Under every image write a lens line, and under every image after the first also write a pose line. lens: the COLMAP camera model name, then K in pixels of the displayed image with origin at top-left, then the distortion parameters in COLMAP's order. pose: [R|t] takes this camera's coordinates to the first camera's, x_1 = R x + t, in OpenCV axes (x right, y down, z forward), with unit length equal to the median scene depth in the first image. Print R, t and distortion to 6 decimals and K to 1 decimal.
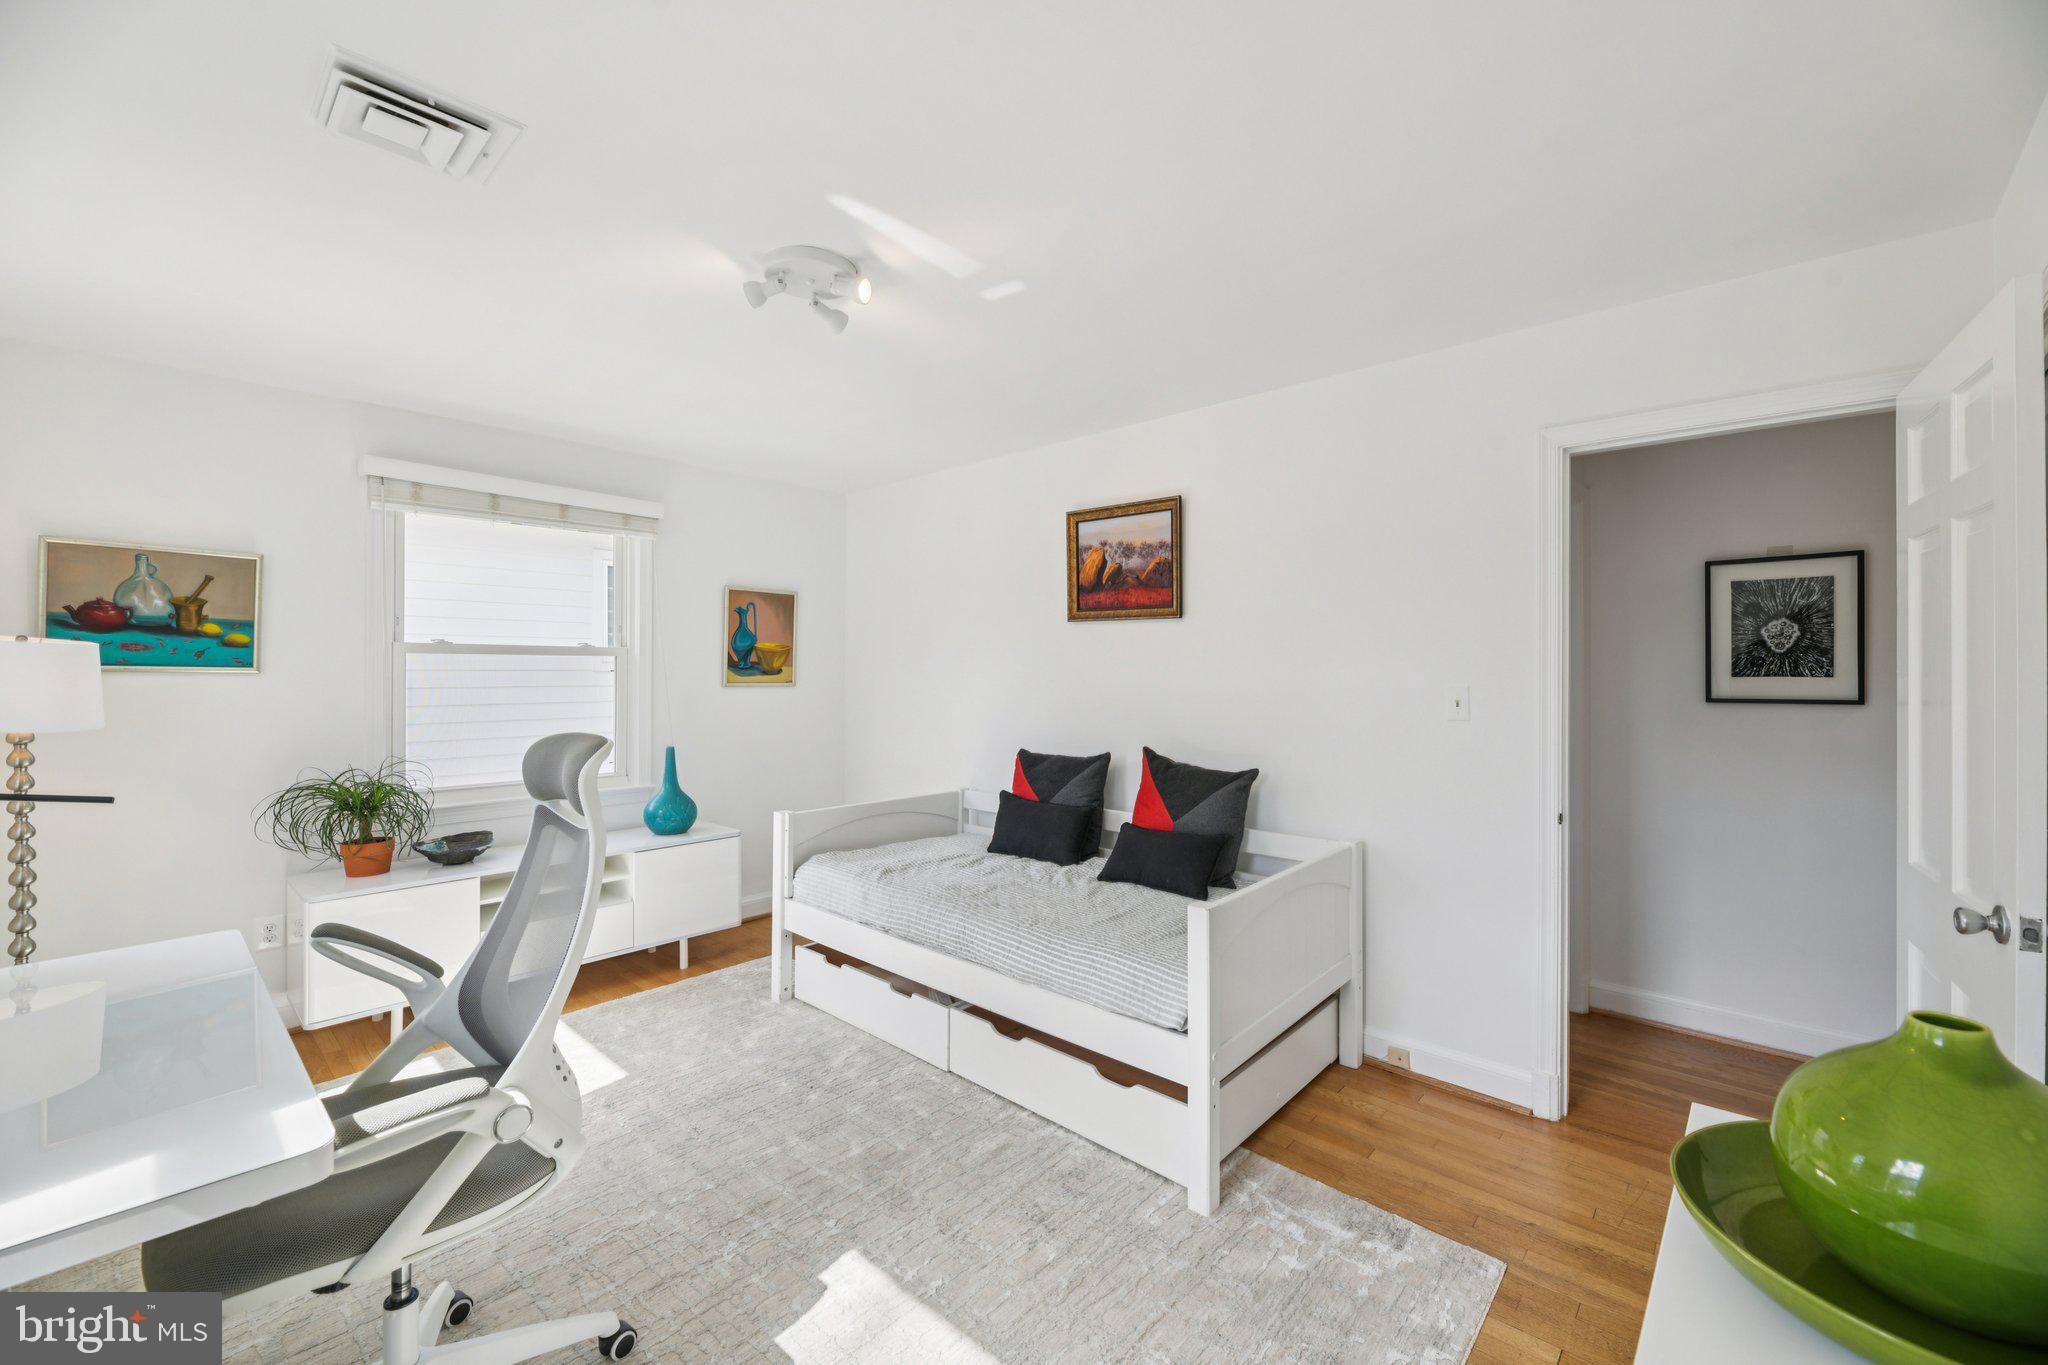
lens RADIAL K [[822.5, 0, 1037.1], [0, 822.5, 668.9], [0, 0, 1]] dist [-0.000770, -0.000833]
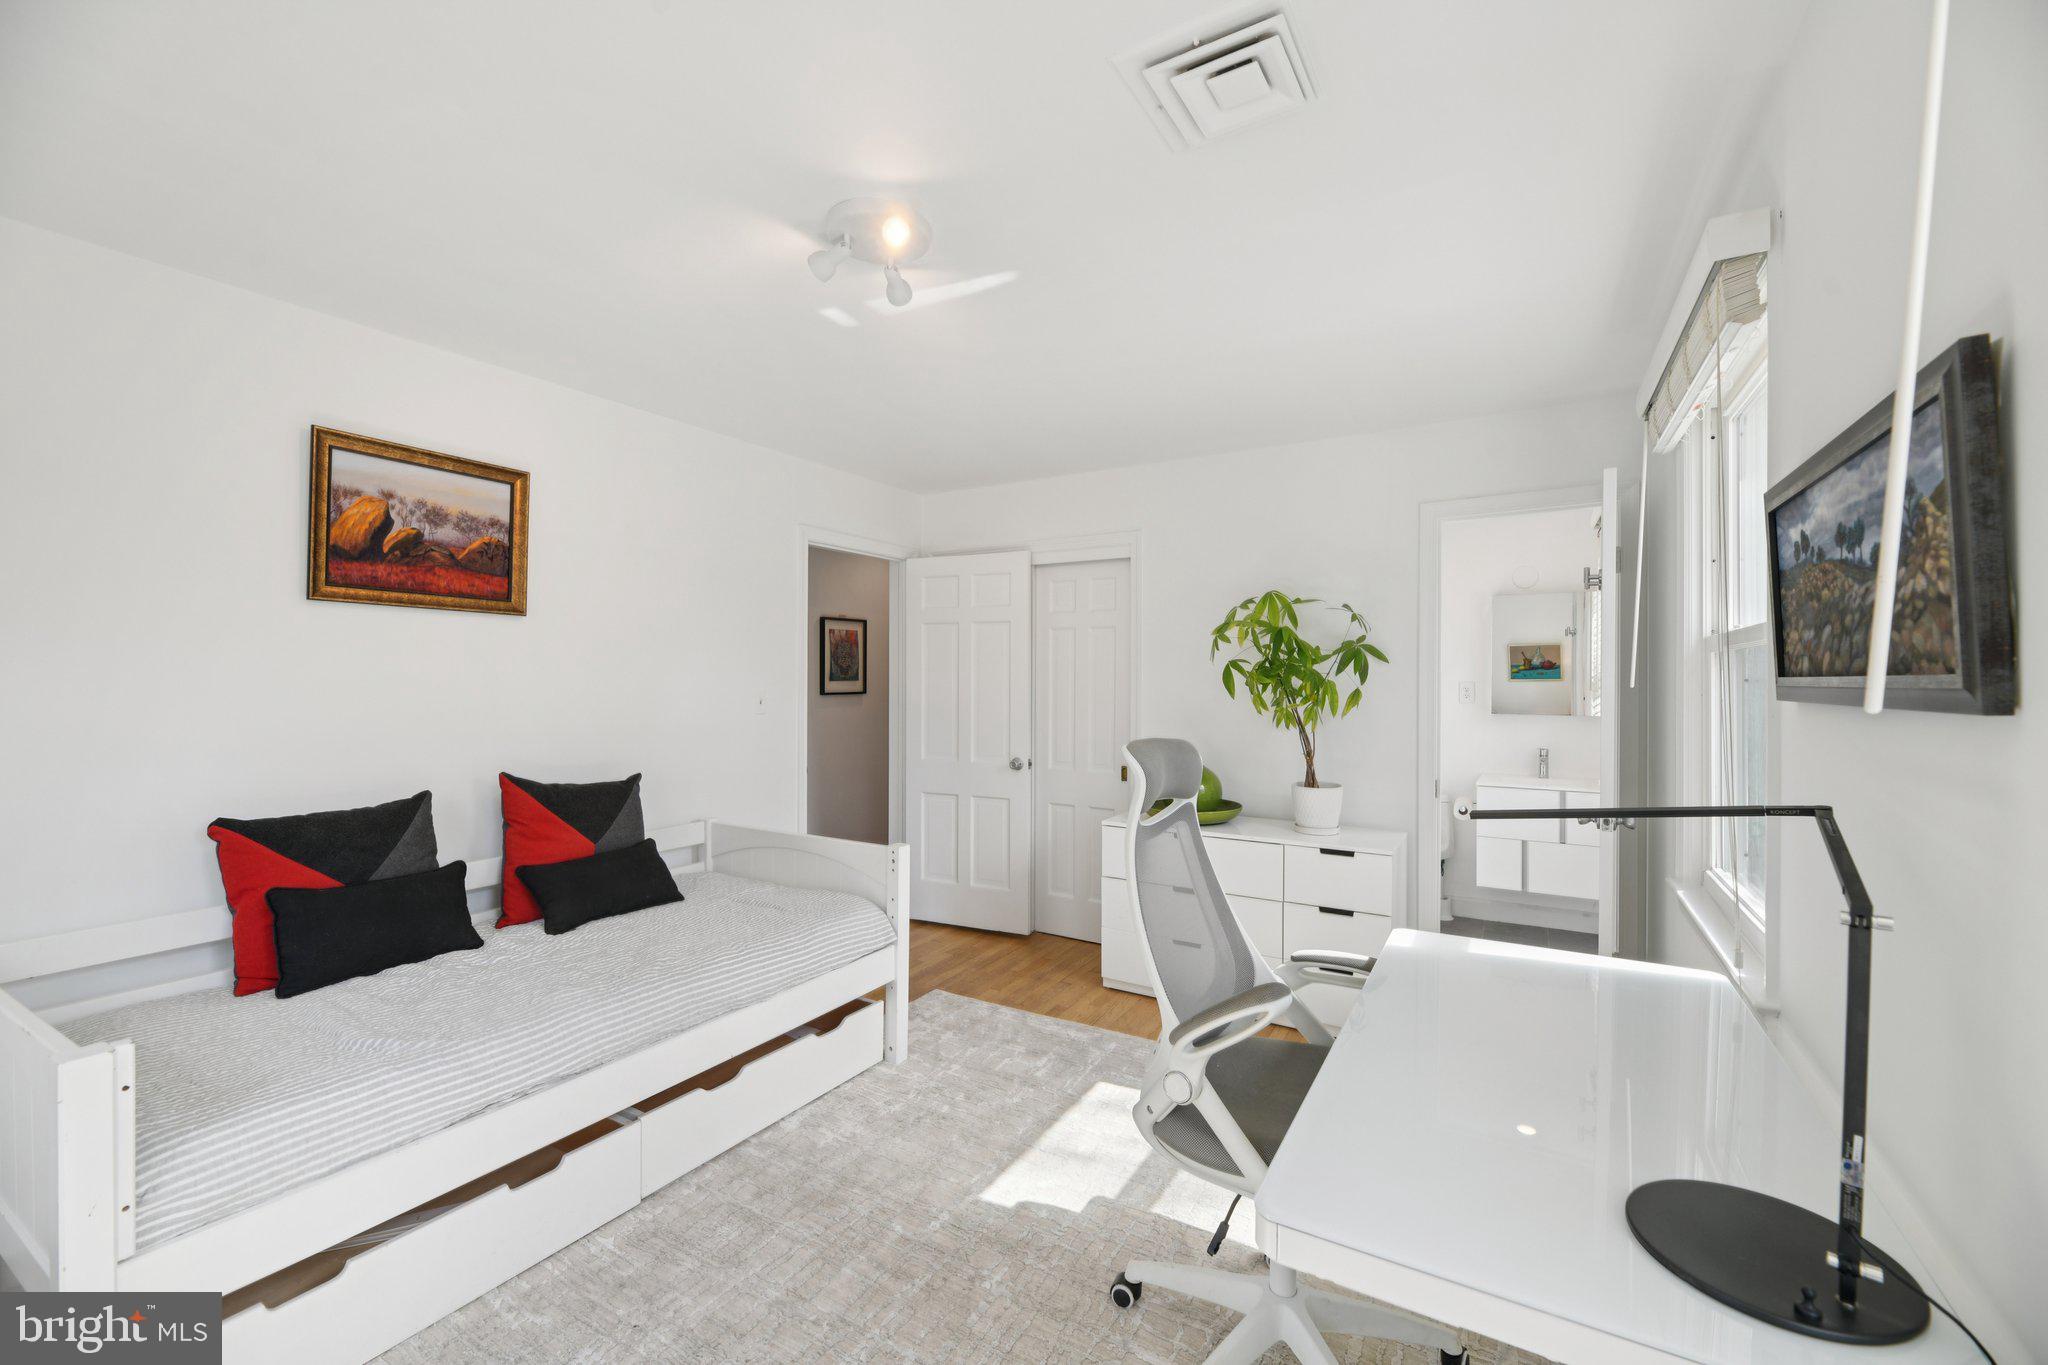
lens RADIAL K [[822.5, 0, 1030.5], [0, 822.5, 683.2], [0, 0, 1]] dist [-0.000770, -0.000833]
pose [[-0.171847, -0.005472, 0.985108, -0.719431], [-0.002481, 0.999984, 0.005122, 0.001921], [-0.985120, -0.001564, -0.171858, 0.604197]]
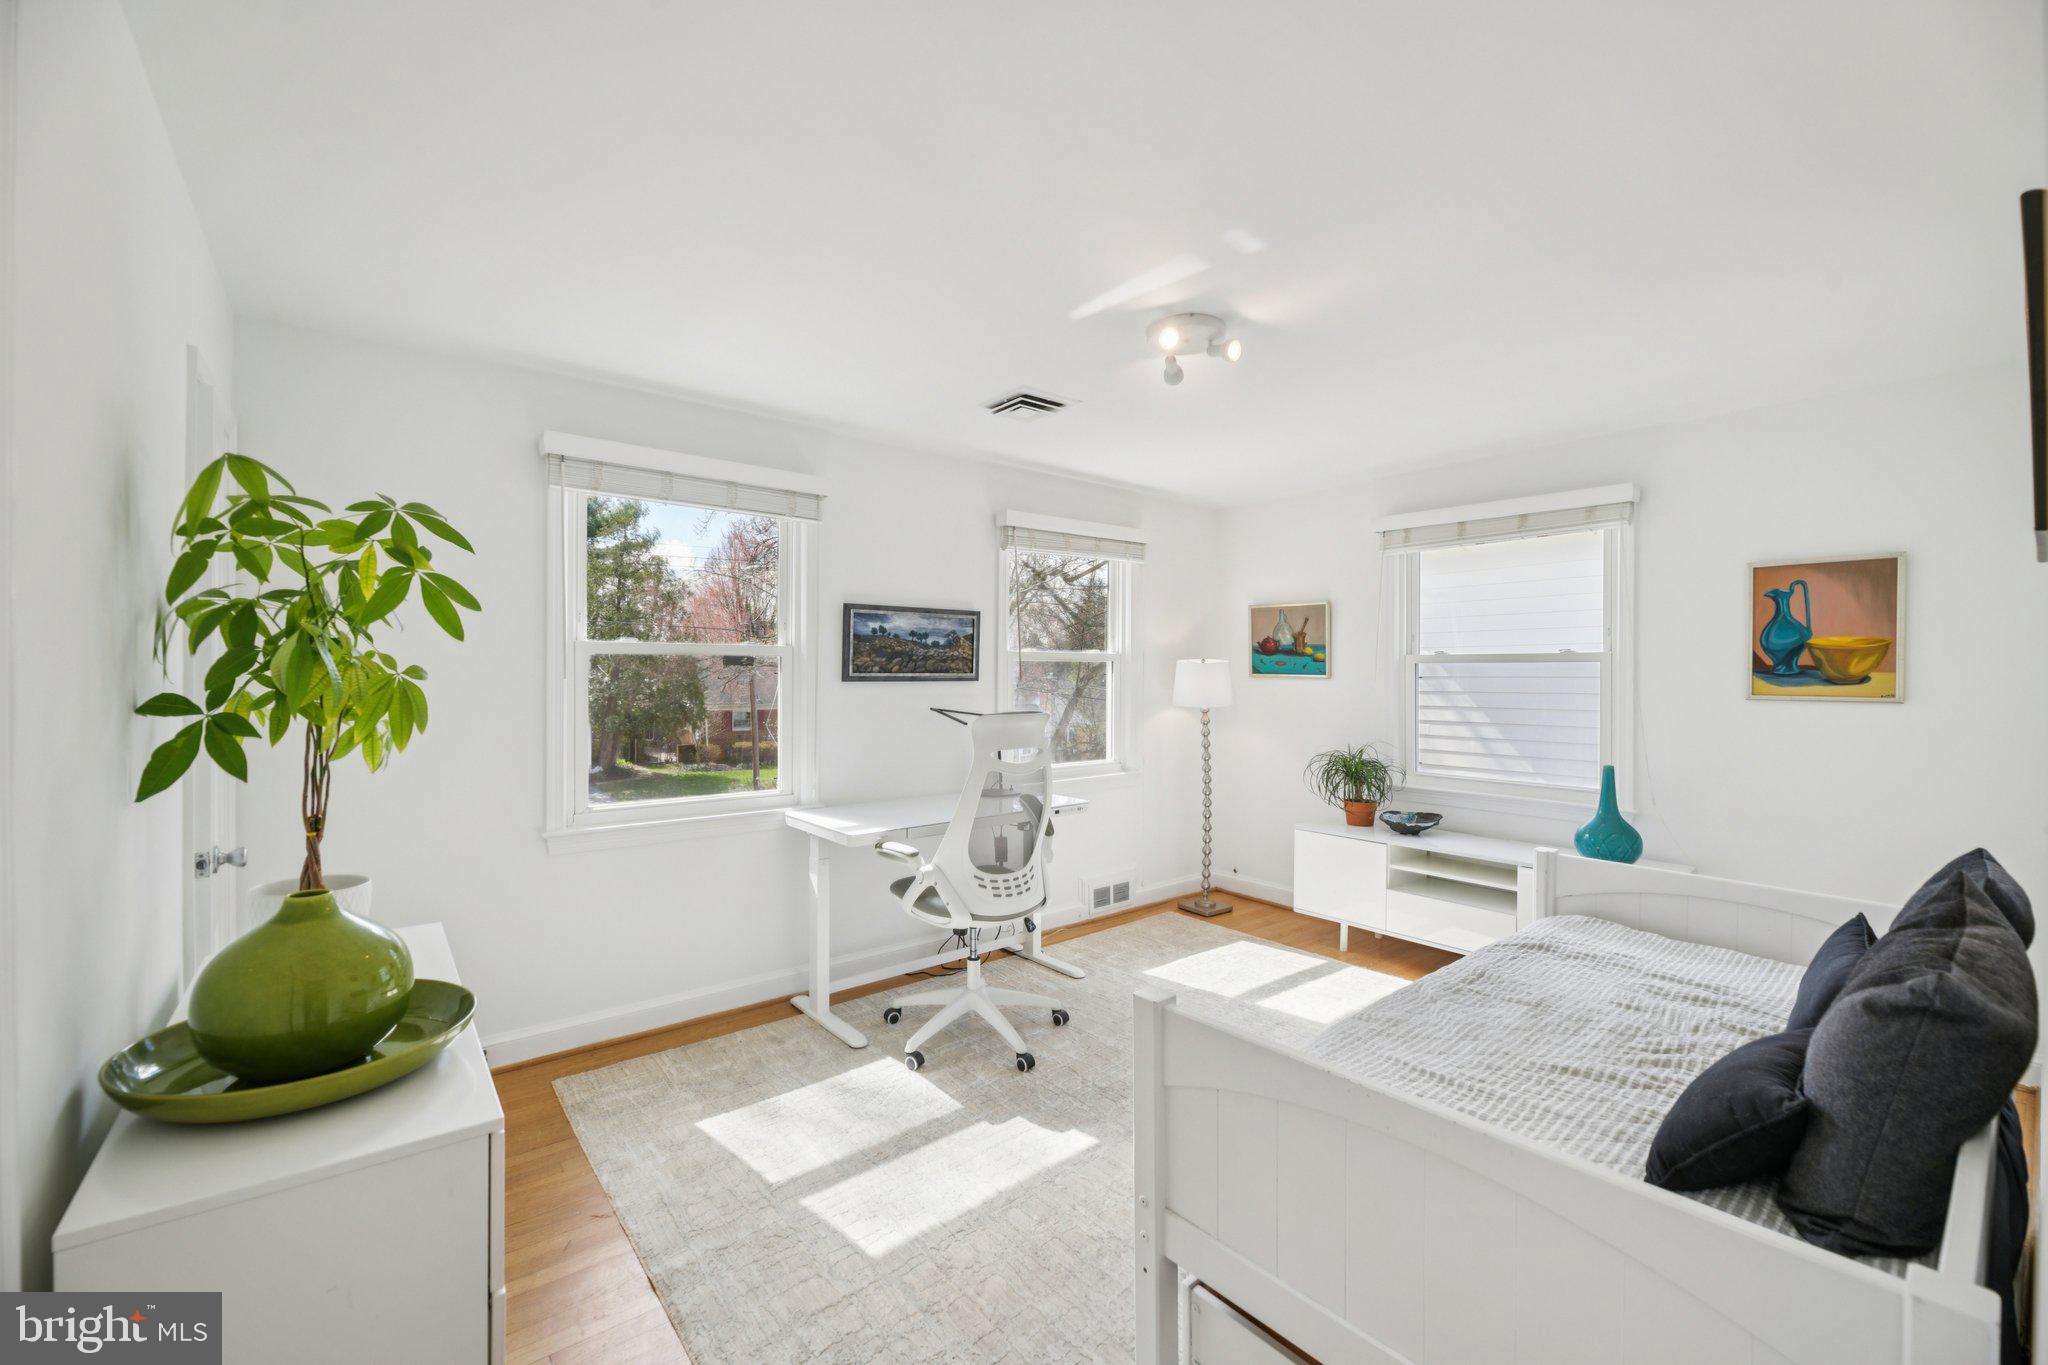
lens RADIAL K [[822.5, 0, 1037.7], [0, 822.5, 674.8], [0, 0, 1]] dist [-0.000770, -0.000833]
pose [[-0.138442, -0.002613, -0.990367, 0.549978], [-0.000834, 0.999996, -0.002521, 0.001977], [0.990370, 0.000477, -0.138444, 0.581677]]
